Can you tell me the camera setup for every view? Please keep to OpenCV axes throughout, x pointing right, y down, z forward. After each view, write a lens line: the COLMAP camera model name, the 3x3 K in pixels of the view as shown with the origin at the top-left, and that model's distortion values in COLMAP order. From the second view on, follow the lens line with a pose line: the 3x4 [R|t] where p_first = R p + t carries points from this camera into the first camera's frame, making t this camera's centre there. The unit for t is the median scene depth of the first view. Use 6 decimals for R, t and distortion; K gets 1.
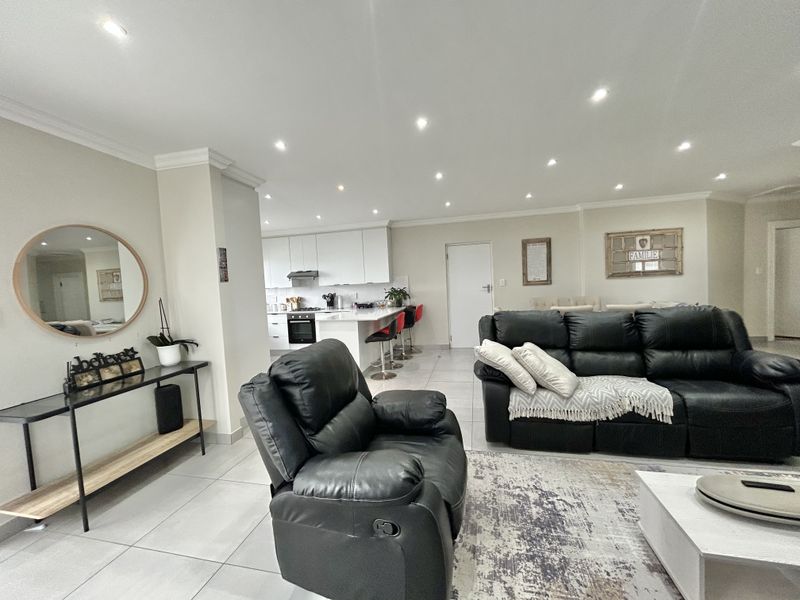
lens RADIAL K [[321.7, 0, 403.2], [0, 321.7, 303.1], [0, 0, 1]] dist [-0.001333, 0.000977]
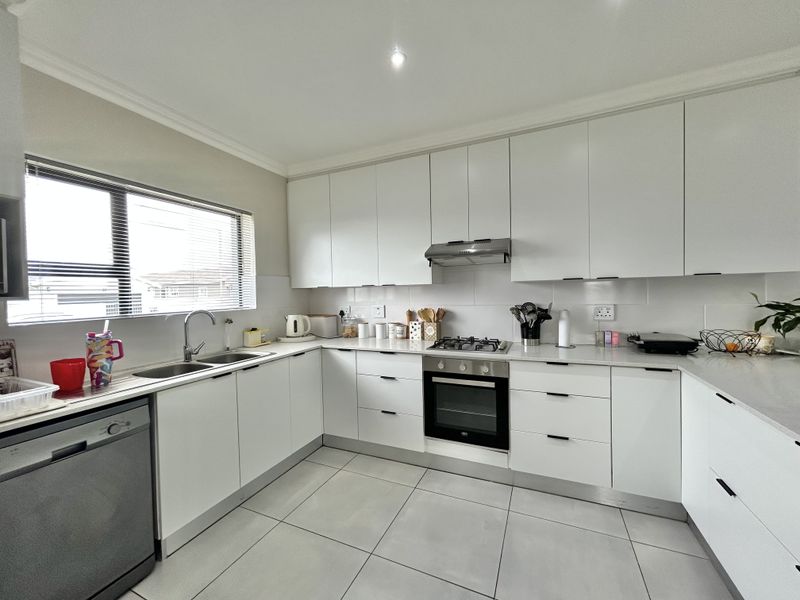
lens RADIAL K [[321.7, 0, 395.8], [0, 321.7, 301.7], [0, 0, 1]] dist [-0.001333, 0.000977]
pose [[0.977565, 0.033289, -0.207986, -0.341113], [-0.039784, 0.998840, -0.027122, -0.017091], [0.206842, 0.034788, 0.977756, 0.682665]]
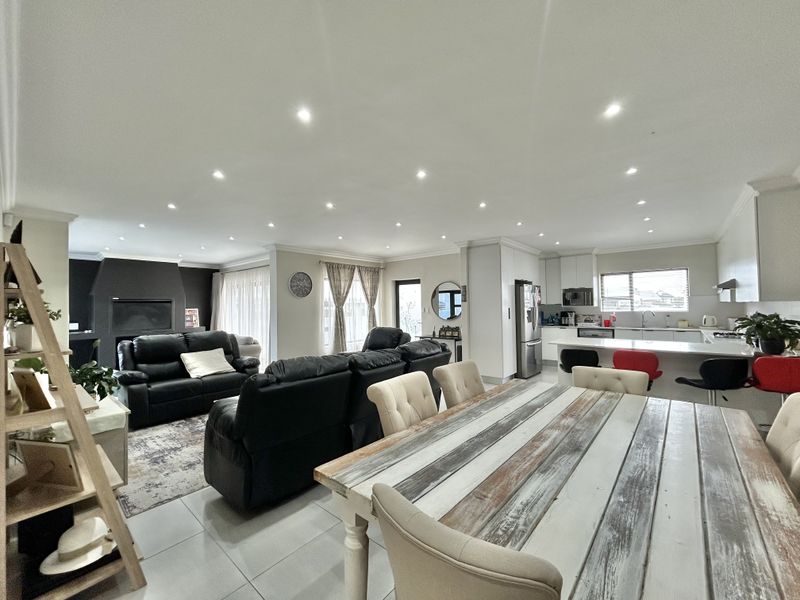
lens RADIAL K [[321.7, 0, 401.9], [0, 321.7, 300.7], [0, 0, 1]] dist [-0.001333, 0.000977]
pose [[-0.462543, 0.043024, -0.885552, 0.705534], [-0.018434, 0.998139, 0.058122, -0.089144], [0.886405, 0.043208, -0.460889, 0.765493]]
